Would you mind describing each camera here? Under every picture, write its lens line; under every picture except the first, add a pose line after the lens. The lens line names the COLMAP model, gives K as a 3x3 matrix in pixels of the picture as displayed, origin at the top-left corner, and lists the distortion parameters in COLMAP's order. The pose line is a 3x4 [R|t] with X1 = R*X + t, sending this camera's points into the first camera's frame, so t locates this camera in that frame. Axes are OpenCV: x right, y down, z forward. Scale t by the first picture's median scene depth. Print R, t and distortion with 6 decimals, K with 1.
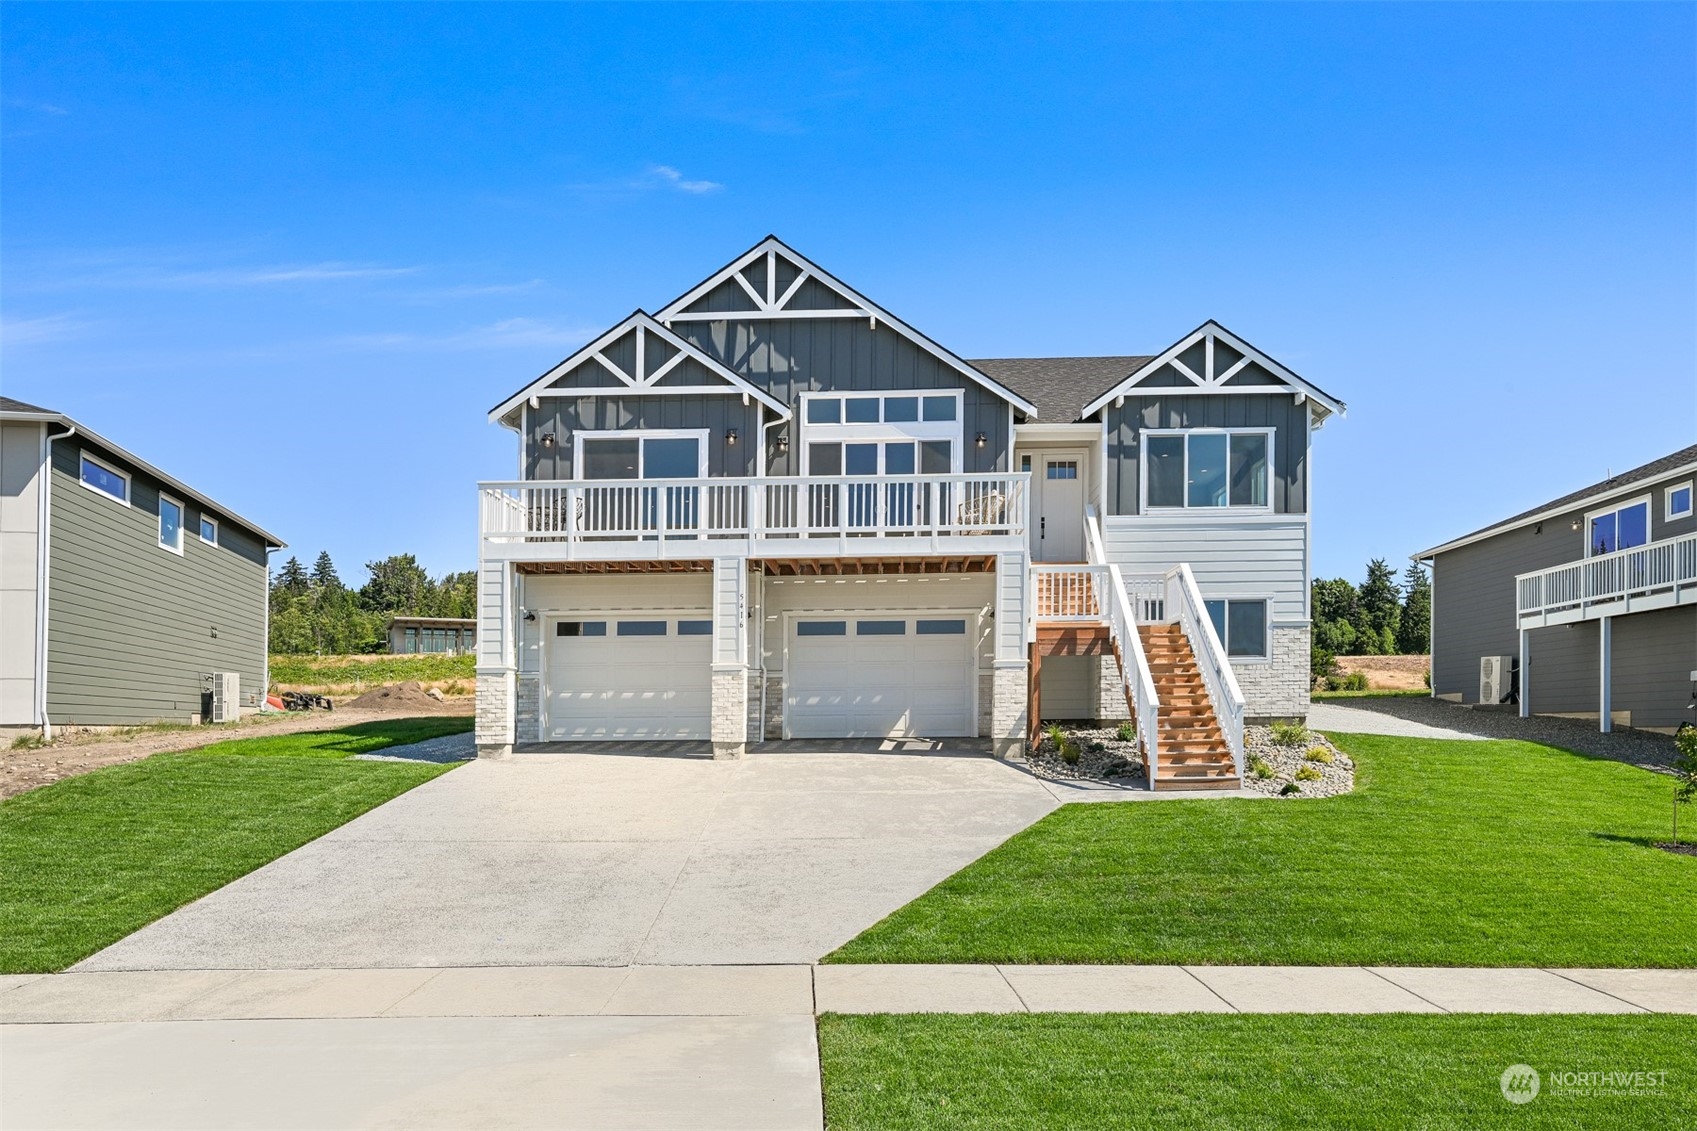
lens RADIAL K [[1187.1, 0, 855.0], [0, 1187.1, 550.5], [0, 0, 1]] dist [-0.004641, -0.001421]
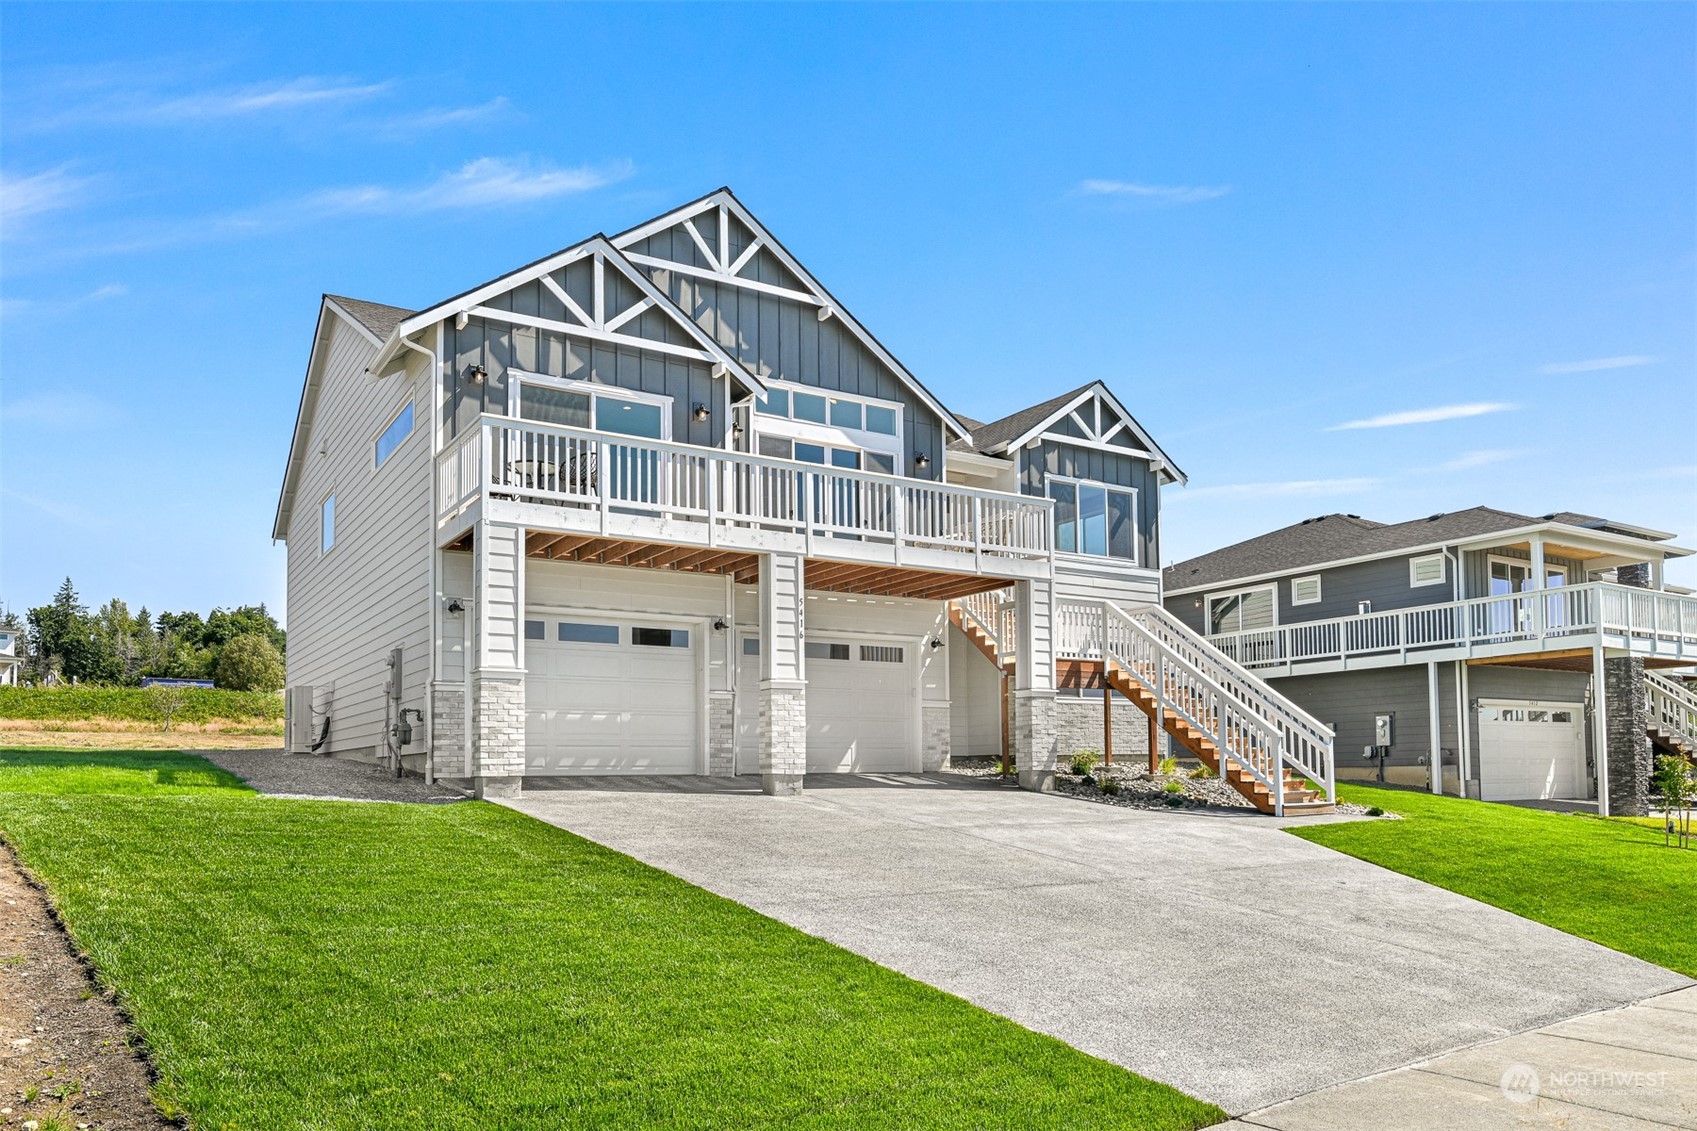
lens RADIAL K [[1187.1, 0, 851.2], [0, 1187.1, 583.2], [0, 0, 1]] dist [-0.004641, -0.001421]
pose [[0.824455, 0.091469, 0.558487, -0.465869], [-0.080323, 0.995775, -0.044512, 0.052319], [-0.560199, -0.008161, 0.828318, 0.244241]]
